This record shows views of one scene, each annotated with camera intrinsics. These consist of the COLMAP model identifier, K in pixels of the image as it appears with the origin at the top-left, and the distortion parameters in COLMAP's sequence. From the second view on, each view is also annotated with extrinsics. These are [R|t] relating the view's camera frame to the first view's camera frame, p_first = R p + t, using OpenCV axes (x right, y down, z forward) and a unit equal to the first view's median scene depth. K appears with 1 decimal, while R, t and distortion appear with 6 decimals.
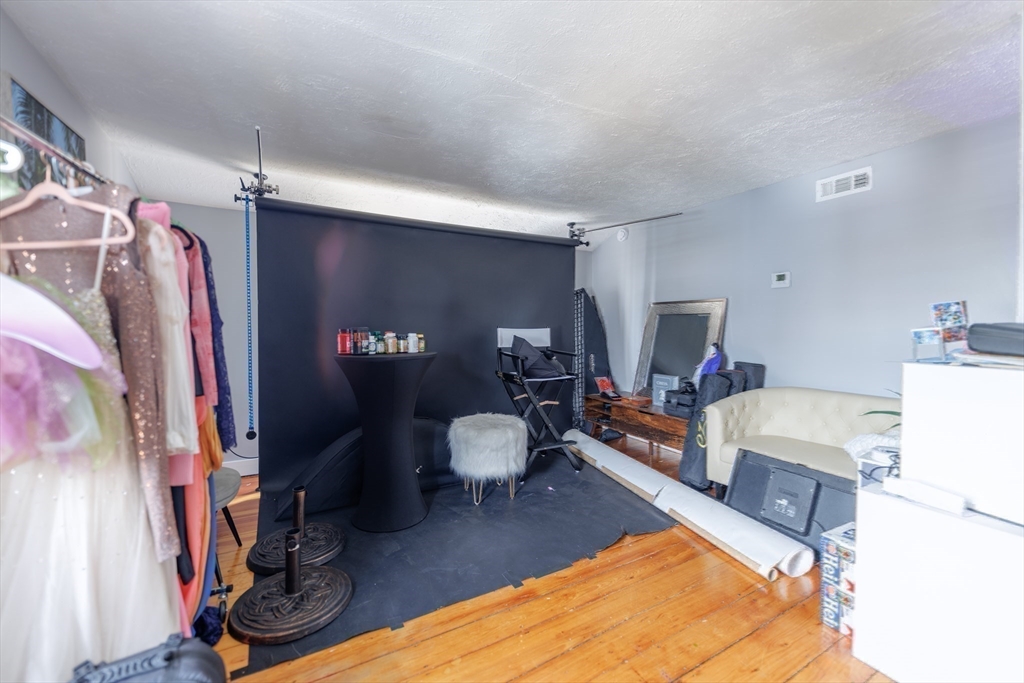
lens RADIAL K [[417.5, 0, 510.7], [0, 417.5, 340.1], [0, 0, 1]] dist [-0.000324, -0.000856]
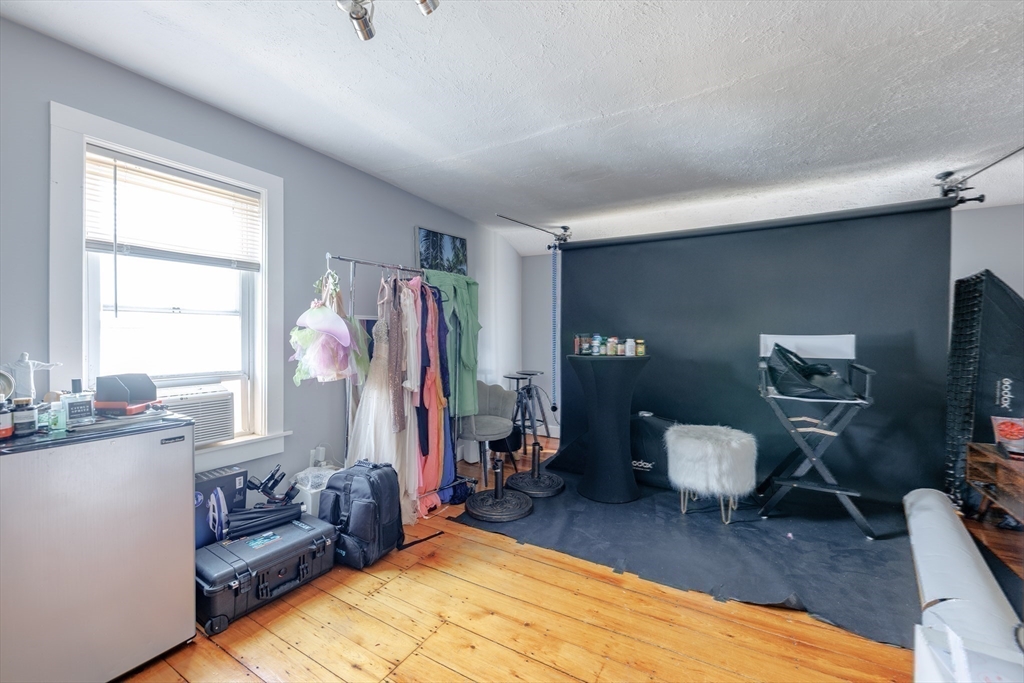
lens RADIAL K [[417.5, 0, 509.4], [0, 417.5, 340.7], [0, 0, 1]] dist [-0.000324, -0.000856]
pose [[0.497472, 0.010723, -0.867414, 0.574275], [-0.027236, 0.999624, -0.003263, 0.001507], [0.867053, 0.025248, 0.497577, 0.146472]]
